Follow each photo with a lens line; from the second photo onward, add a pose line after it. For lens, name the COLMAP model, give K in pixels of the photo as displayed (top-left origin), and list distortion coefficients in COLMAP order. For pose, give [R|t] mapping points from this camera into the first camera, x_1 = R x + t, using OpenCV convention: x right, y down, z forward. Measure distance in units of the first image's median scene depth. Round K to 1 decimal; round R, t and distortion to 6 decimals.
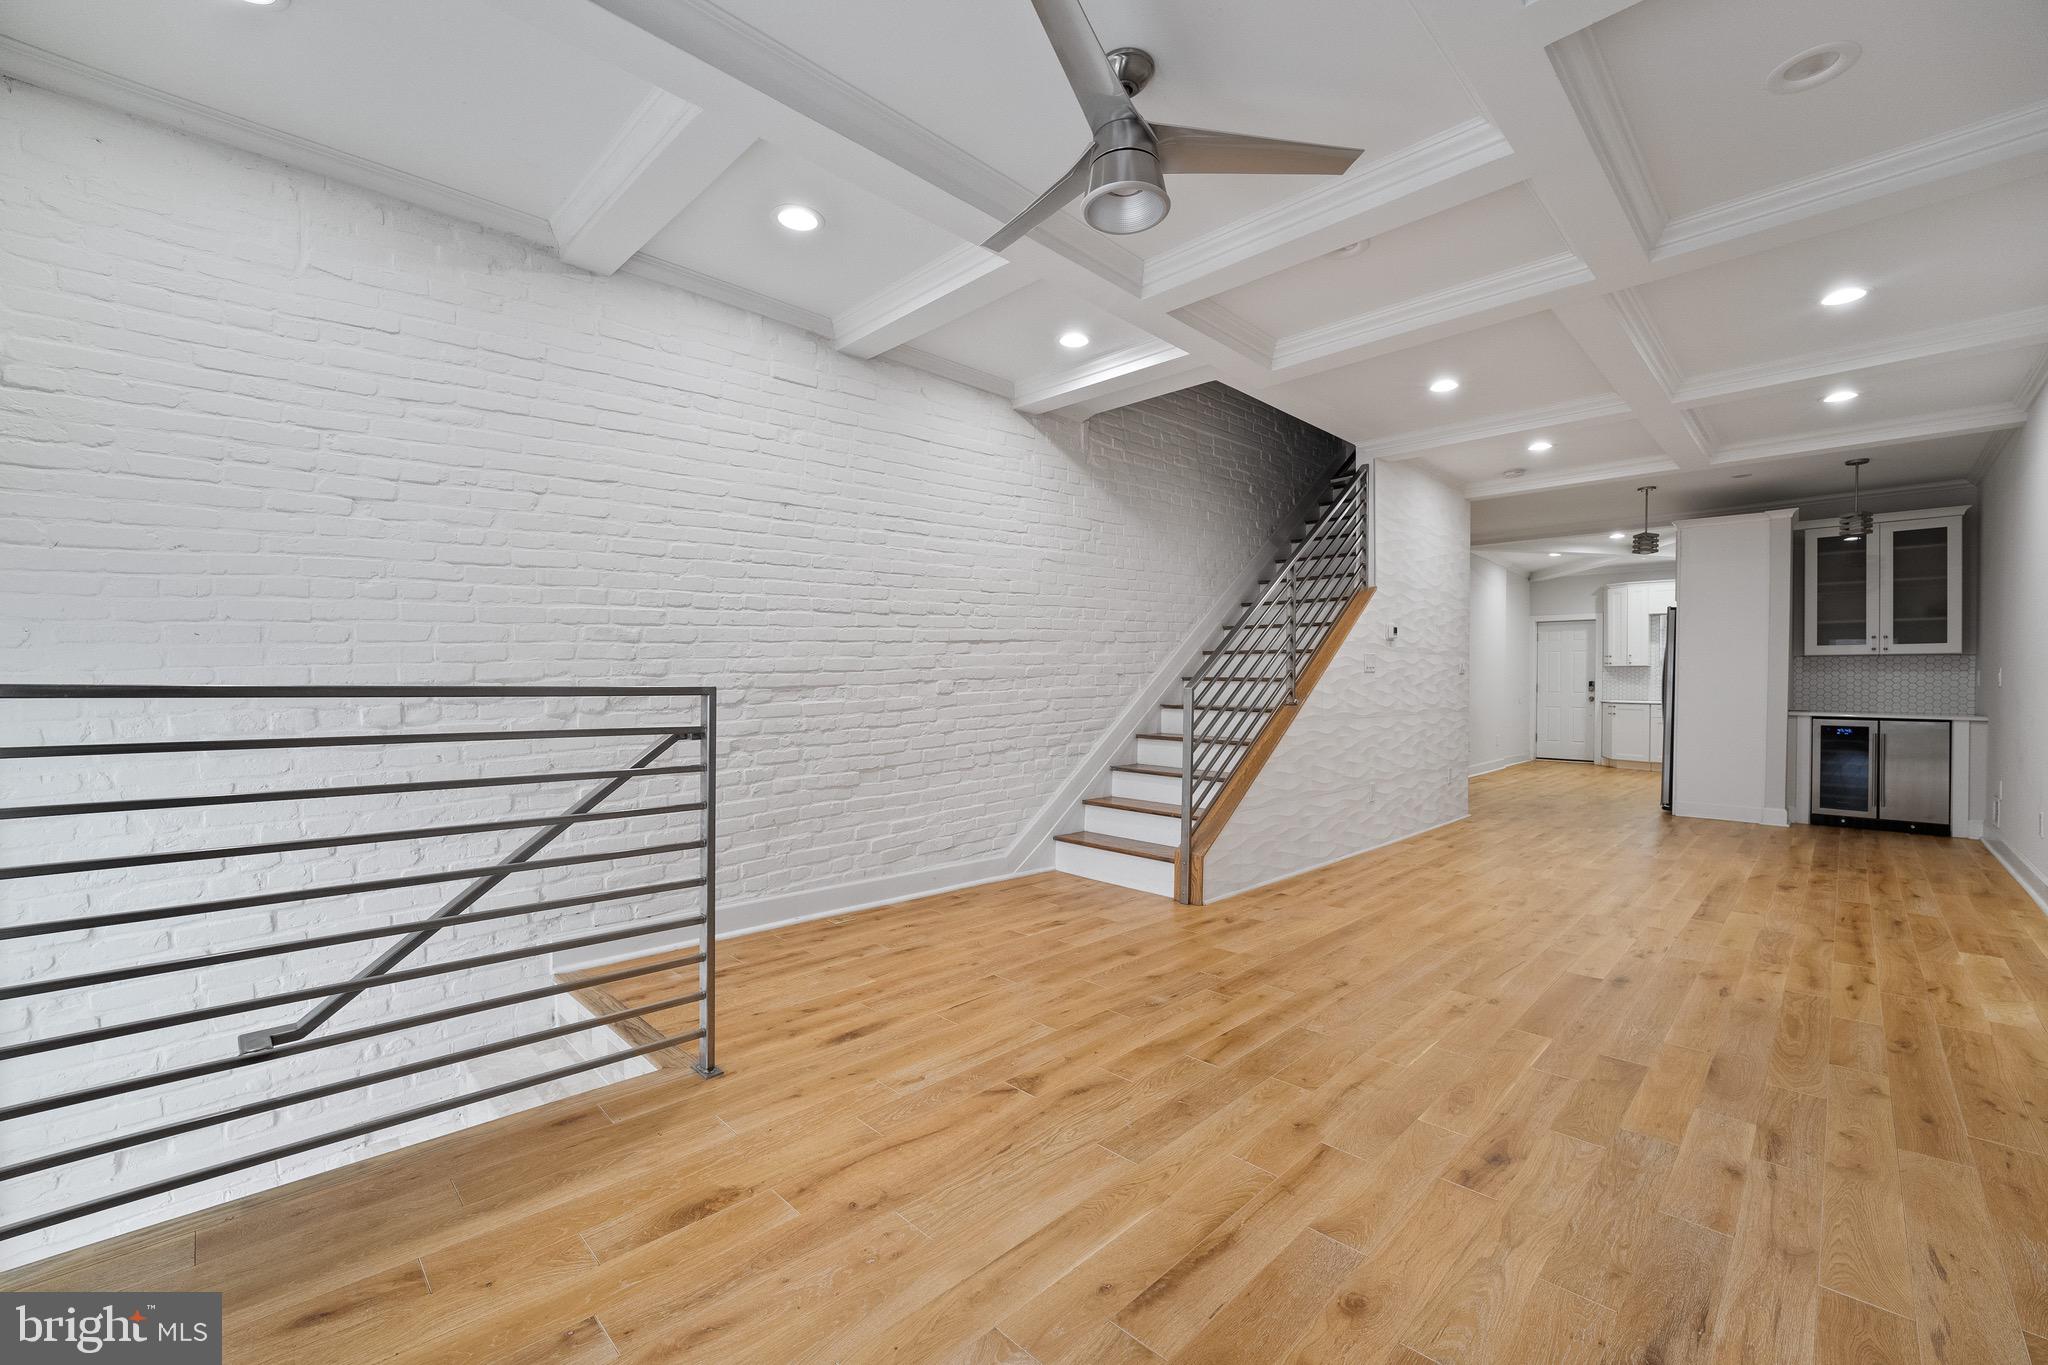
lens RADIAL K [[832.0, 0, 1030.6], [0, 832.0, 679.4], [0, 0, 1]] dist [-0.025148, 0.005749]
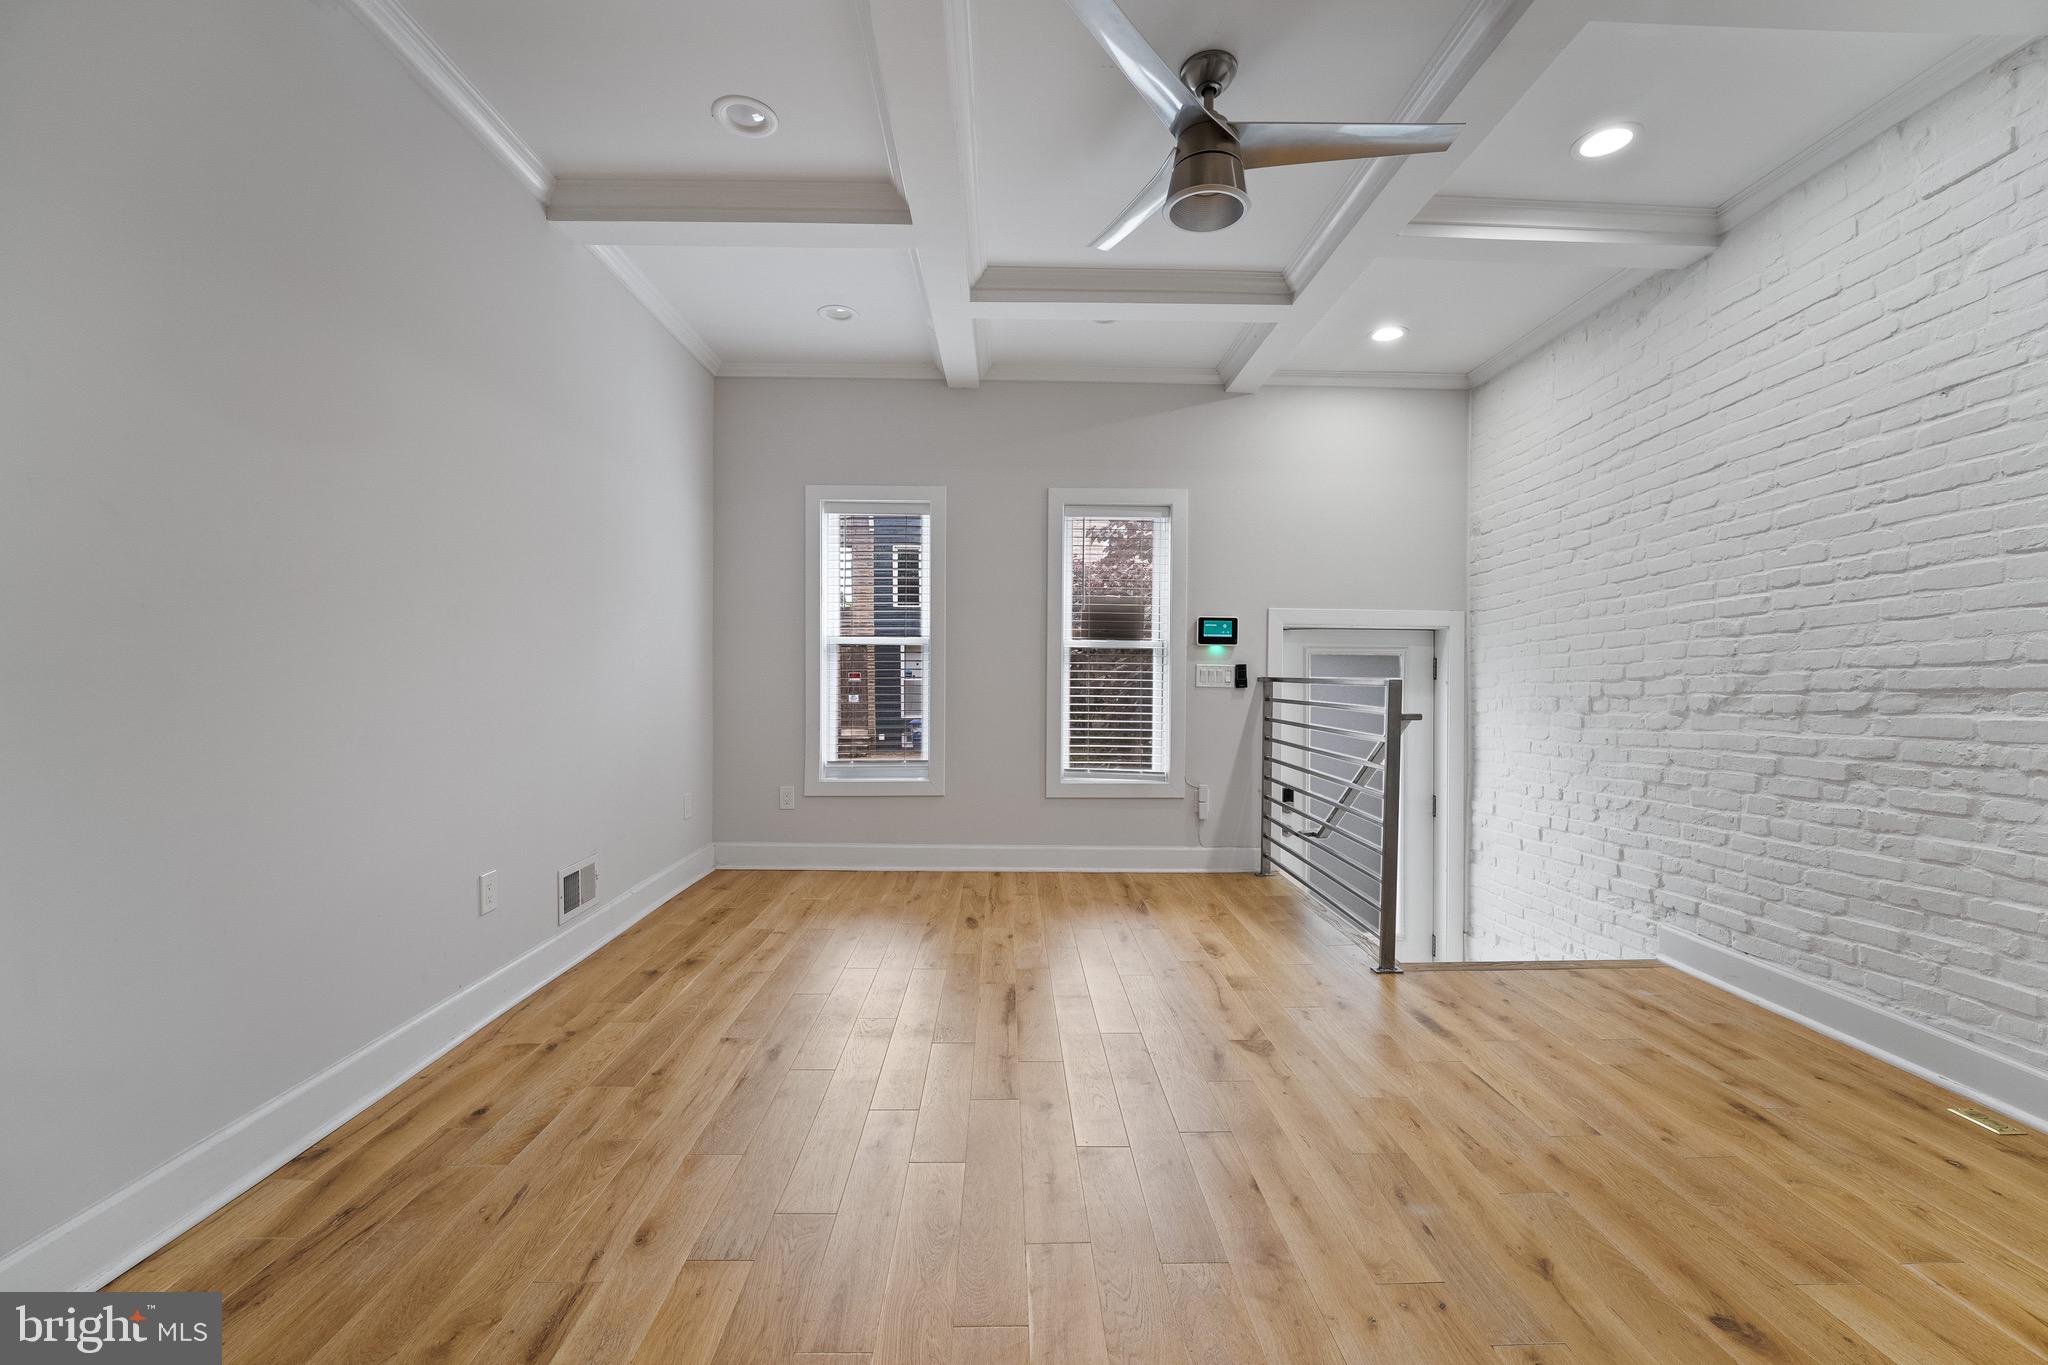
lens RADIAL K [[810.3, 0, 1031.2], [0, 810.3, 668.1], [0, 0, 1]] dist [-0.003367, -0.000357]
pose [[-0.679537, -0.016902, -0.733447, 0.572529], [-0.010622, 0.999856, -0.013200, 0.007948], [0.733565, -0.001179, -0.679619, 0.880503]]
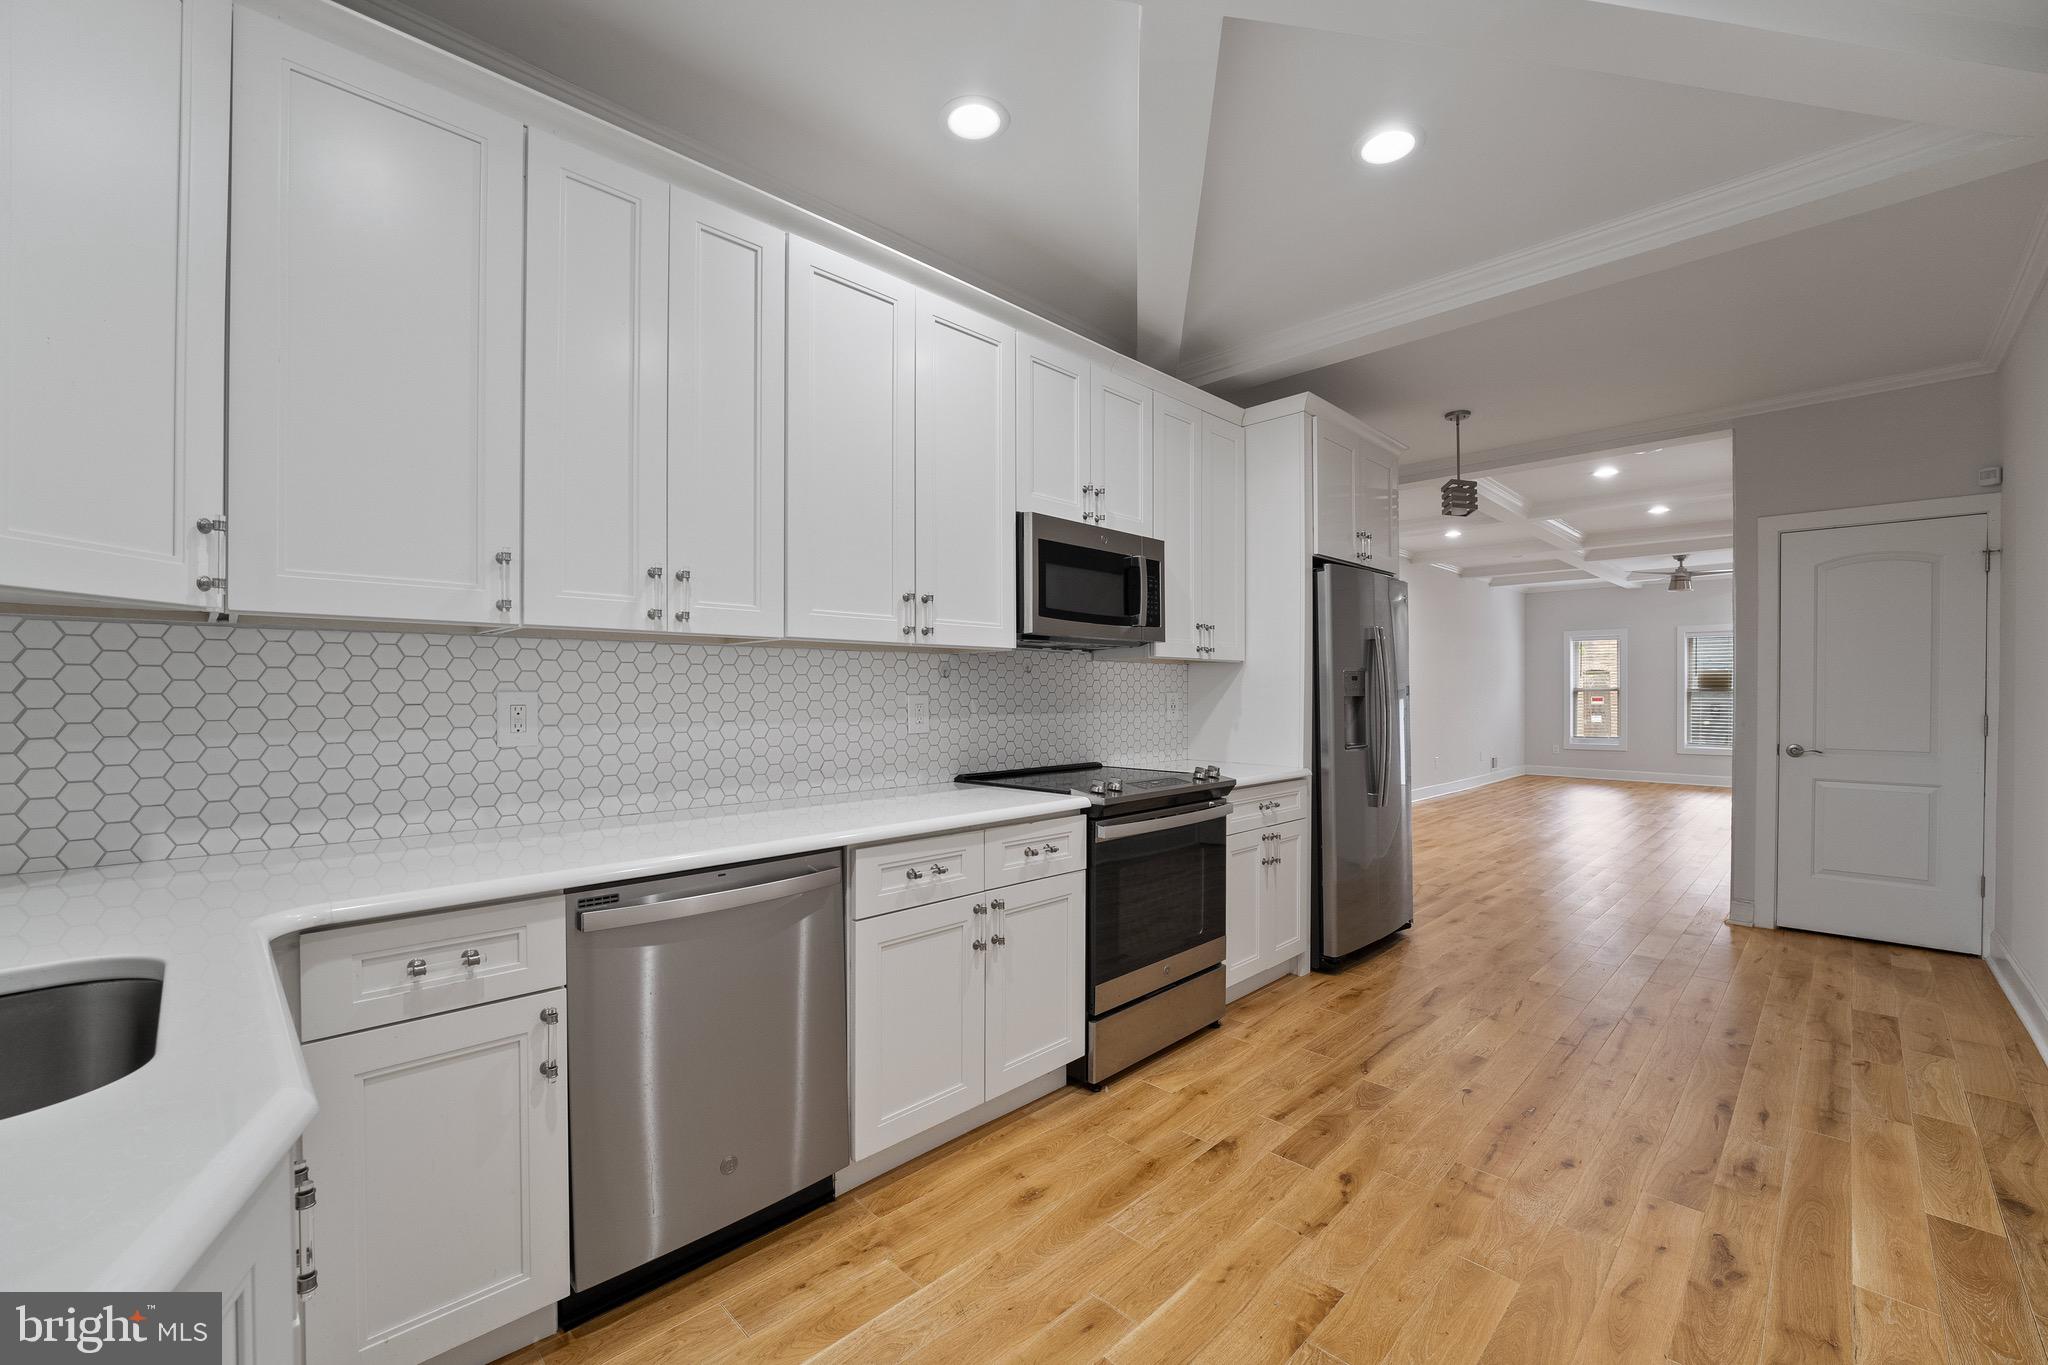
lens RADIAL K [[835.9, 0, 1031.3], [0, 835.9, 693.3], [0, 0, 1]] dist [-0.008924, 0.000478]
pose [[-0.999987, -0.004486, -0.002311, 1.924645], [-0.004479, 0.999985, -0.003185, -0.011595], [0.002325, -0.003175, -0.999992, 2.948066]]
